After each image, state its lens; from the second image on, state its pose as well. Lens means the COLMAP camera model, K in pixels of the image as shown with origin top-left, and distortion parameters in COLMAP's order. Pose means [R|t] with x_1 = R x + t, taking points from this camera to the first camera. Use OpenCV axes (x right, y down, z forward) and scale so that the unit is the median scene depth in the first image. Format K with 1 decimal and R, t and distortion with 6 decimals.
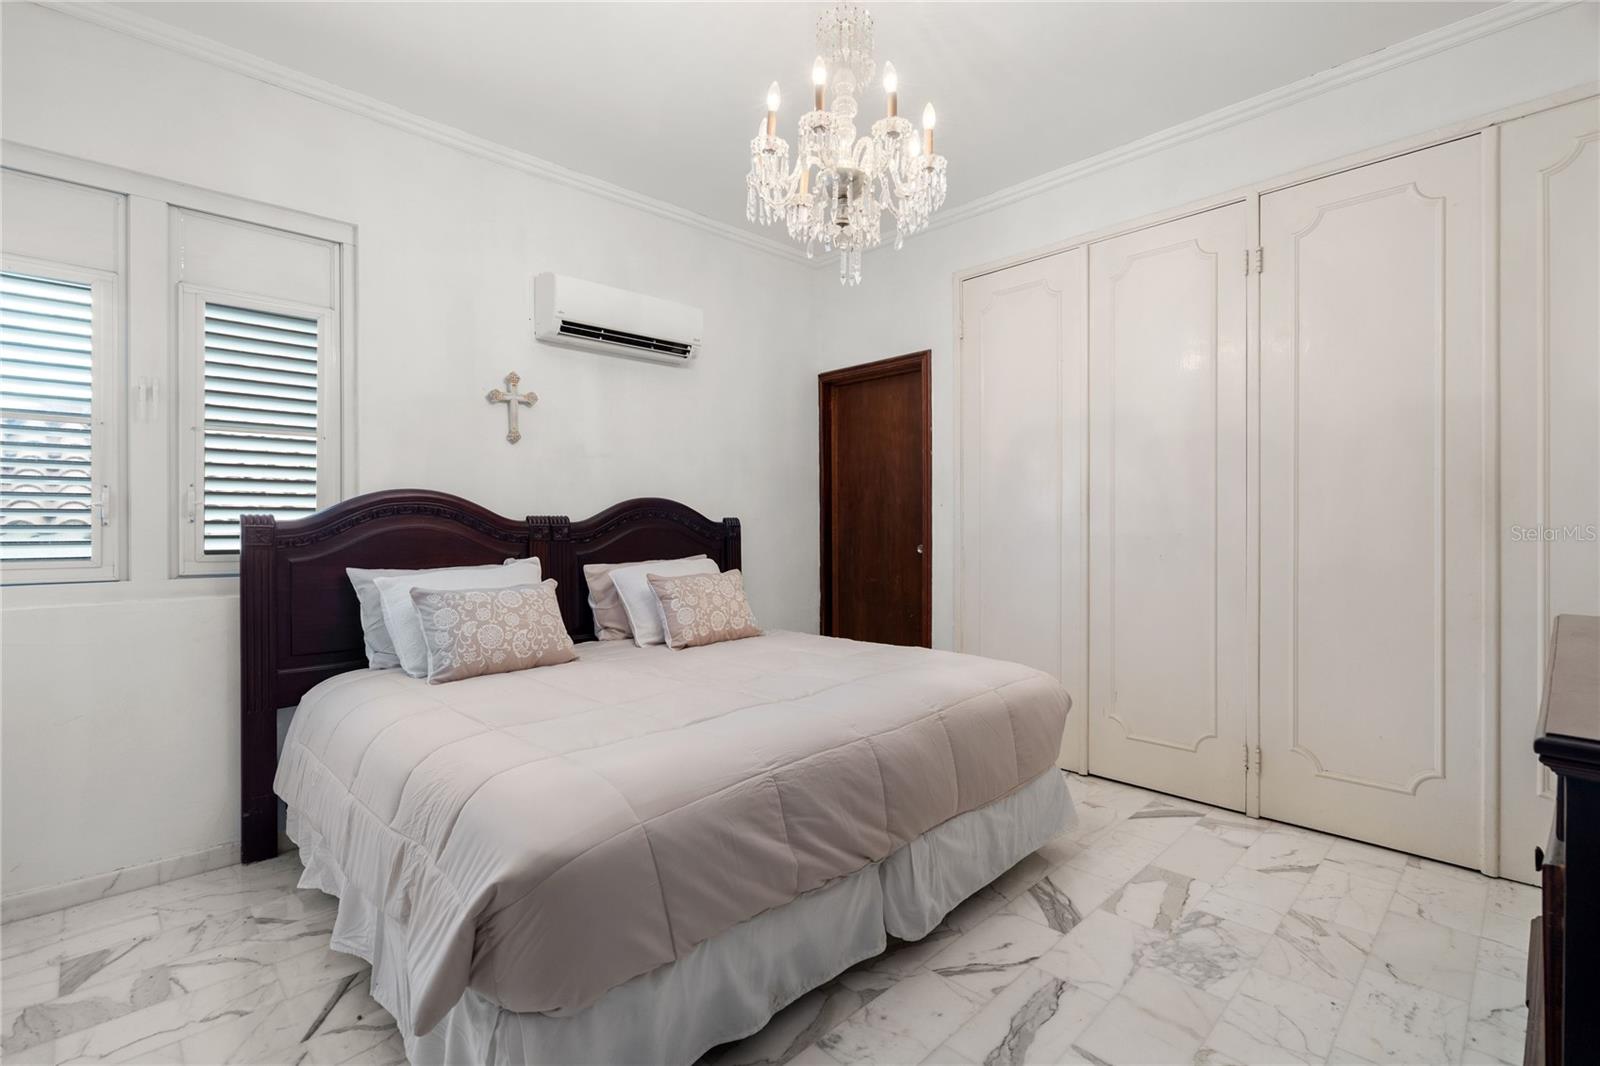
lens RADIAL K [[727.8, 0, 800.0], [0, 727.8, 533.0], [0, 0, 1]] dist [-0.013446, 0.000159]
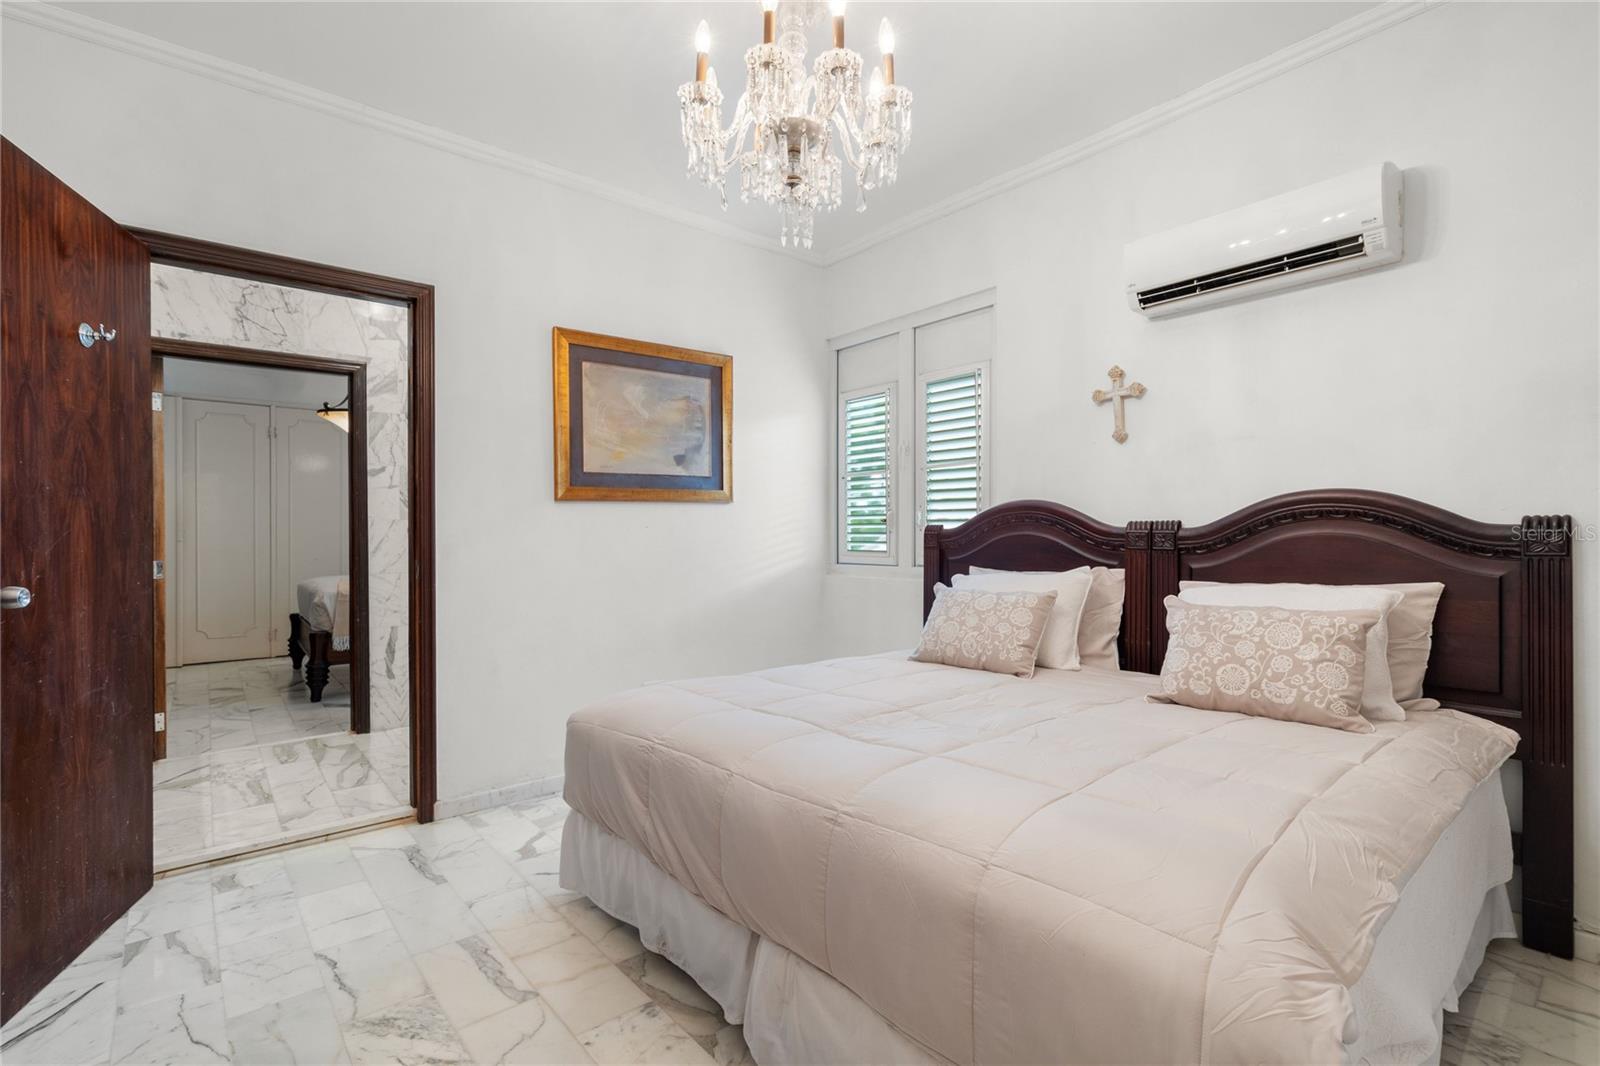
lens RADIAL K [[743.6, 0, 796.8], [0, 743.6, 539.5], [0, 0, 1]] dist [-0.029755, 0.000001]
pose [[-0.075493, 0.009732, -0.997099, 0.610643], [-0.007590, 0.999918, 0.010334, -0.008063], [0.997117, 0.008348, -0.075413, 0.710215]]
